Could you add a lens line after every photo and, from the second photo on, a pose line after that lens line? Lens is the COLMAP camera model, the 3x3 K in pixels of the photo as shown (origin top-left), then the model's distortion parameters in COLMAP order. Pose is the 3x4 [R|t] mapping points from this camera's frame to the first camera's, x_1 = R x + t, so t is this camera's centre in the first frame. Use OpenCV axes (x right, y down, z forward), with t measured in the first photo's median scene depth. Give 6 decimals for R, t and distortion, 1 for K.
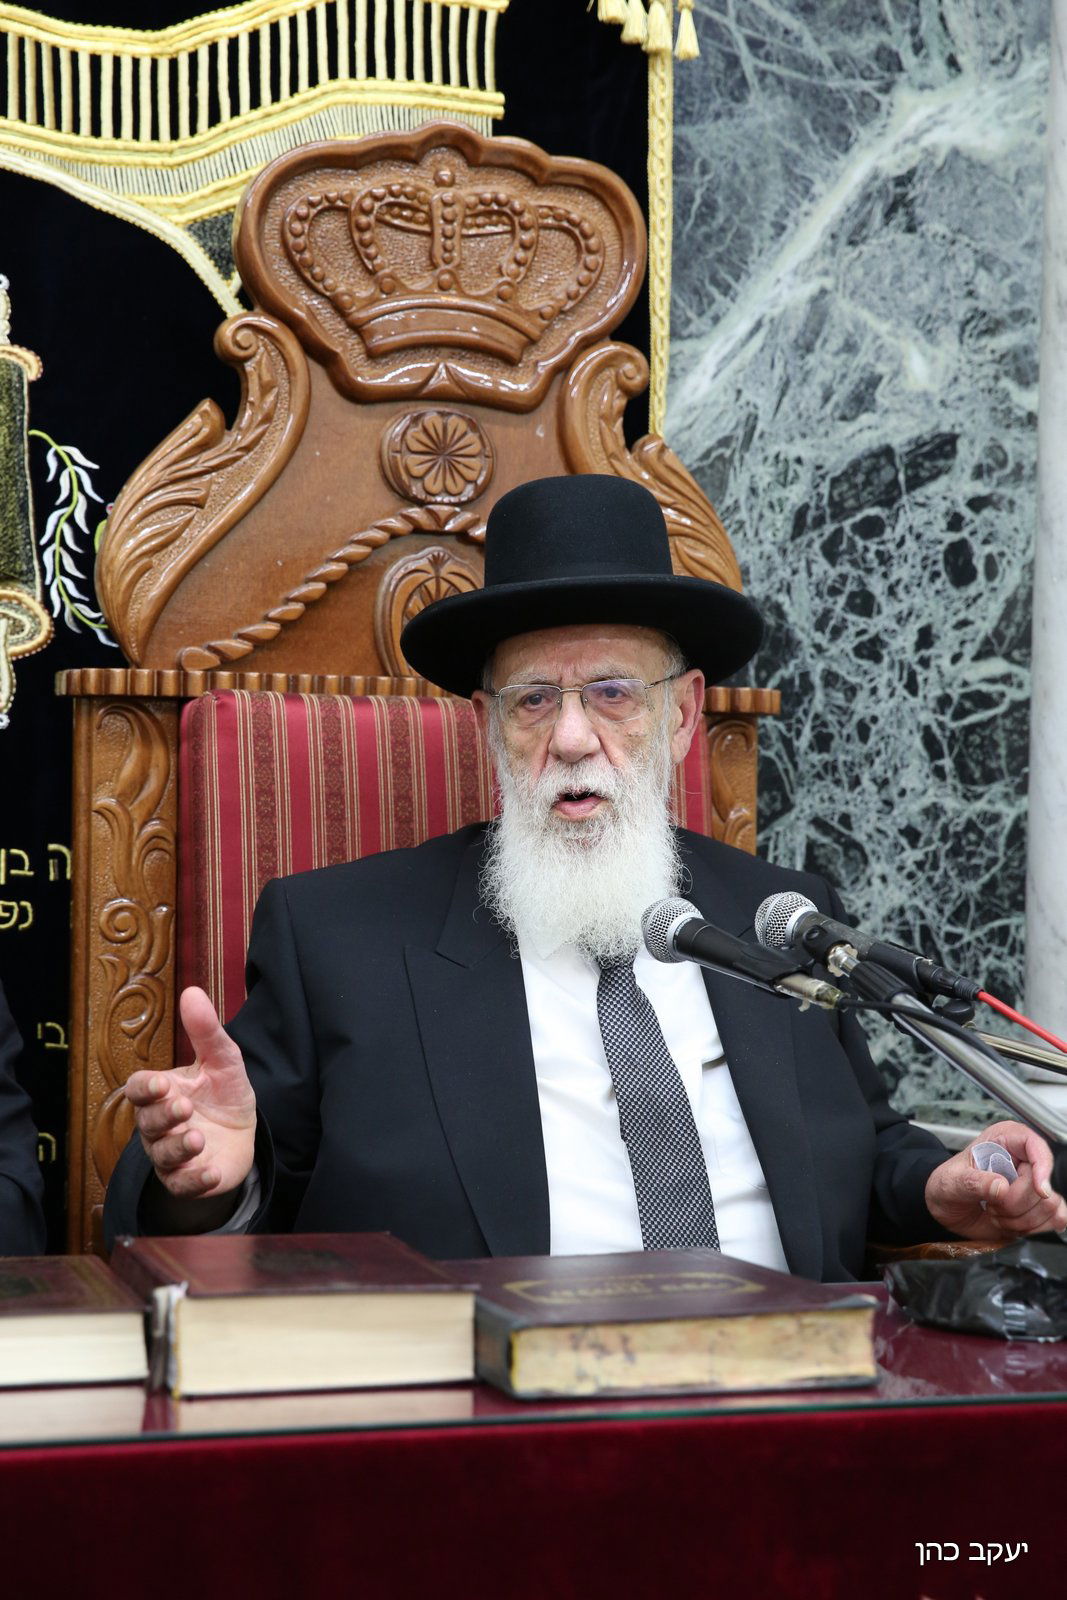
lens RADIAL K [[3186.5, 0, 556.9], [0, 3186.5, 828.6], [0, 0, 1]] dist [0.175113, 0.000000]
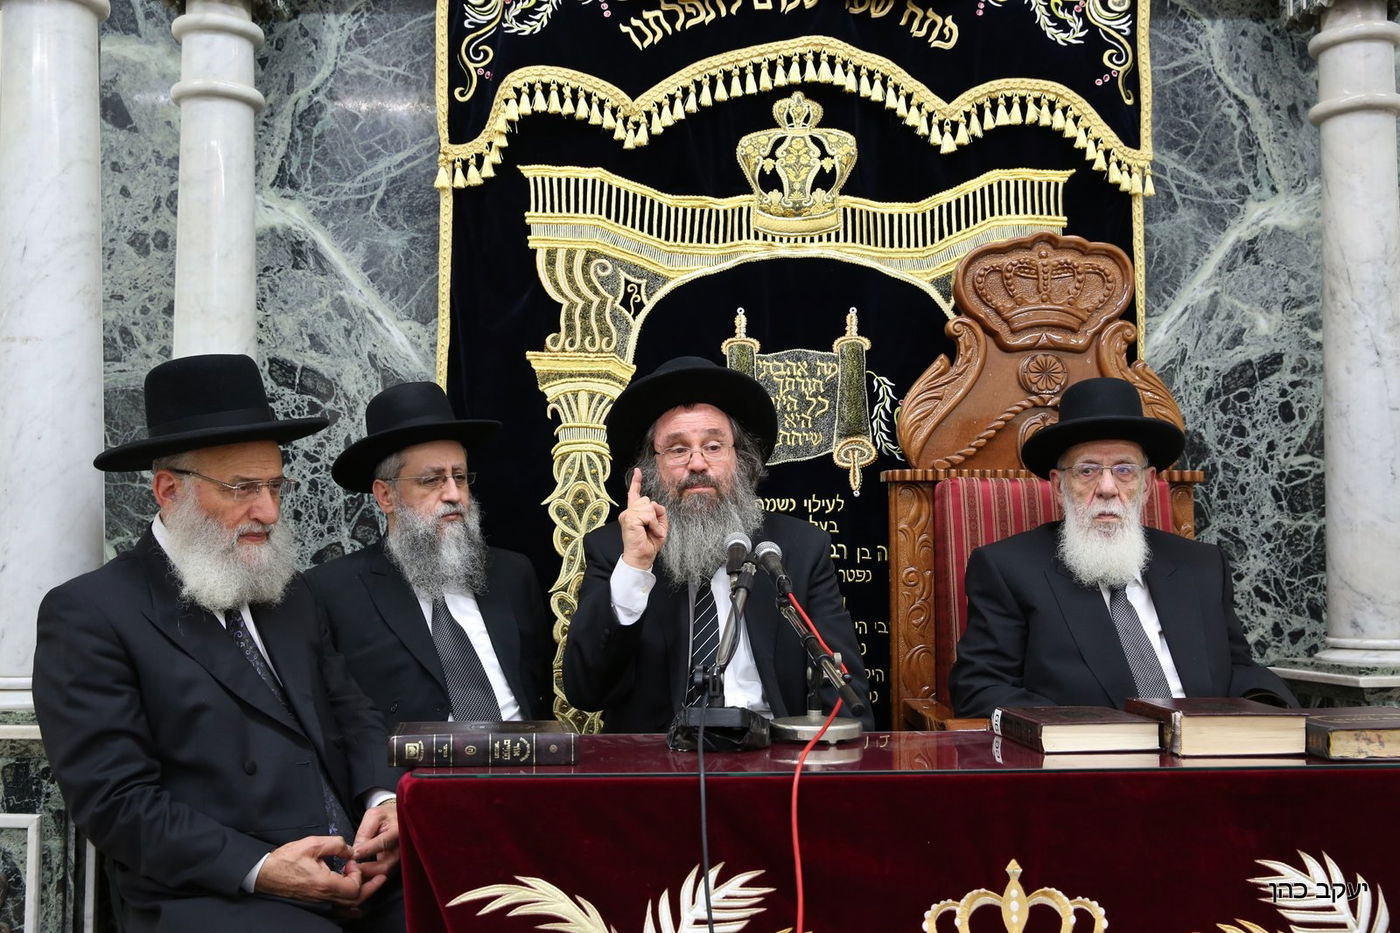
lens RADIAL K [[1466.1, 0, 704.1], [0, 1466.1, 469.7], [0, 0, 1]] dist [0.026141, 0.000000]
pose [[0.970397, -0.028350, -0.239848, -0.021995], [0.015081, 0.998262, -0.056978, 0.008604], [0.241046, 0.051674, 0.969137, -0.074985]]
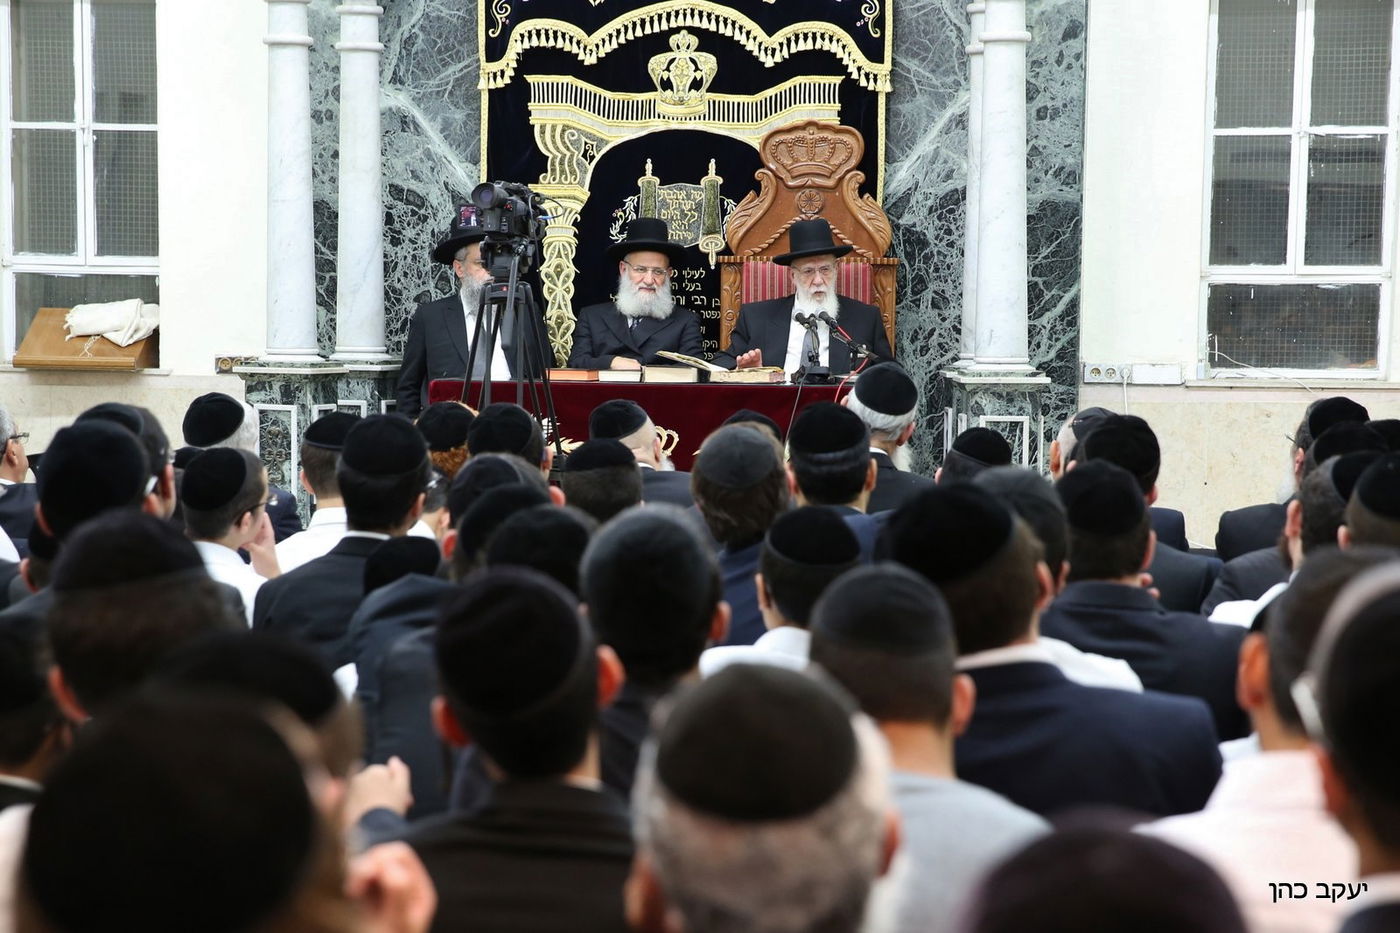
lens RADIAL K [[2788.2, 0, 694.6], [0, 2788.2, 520.3], [0, 0, 1]] dist [0.175113, 0.000000]
pose [[0.905216, 0.036480, -0.423383, 1.311111], [-0.001113, 0.996509, 0.083481, -0.009161], [0.424950, -0.075097, 0.902096, -2.230925]]
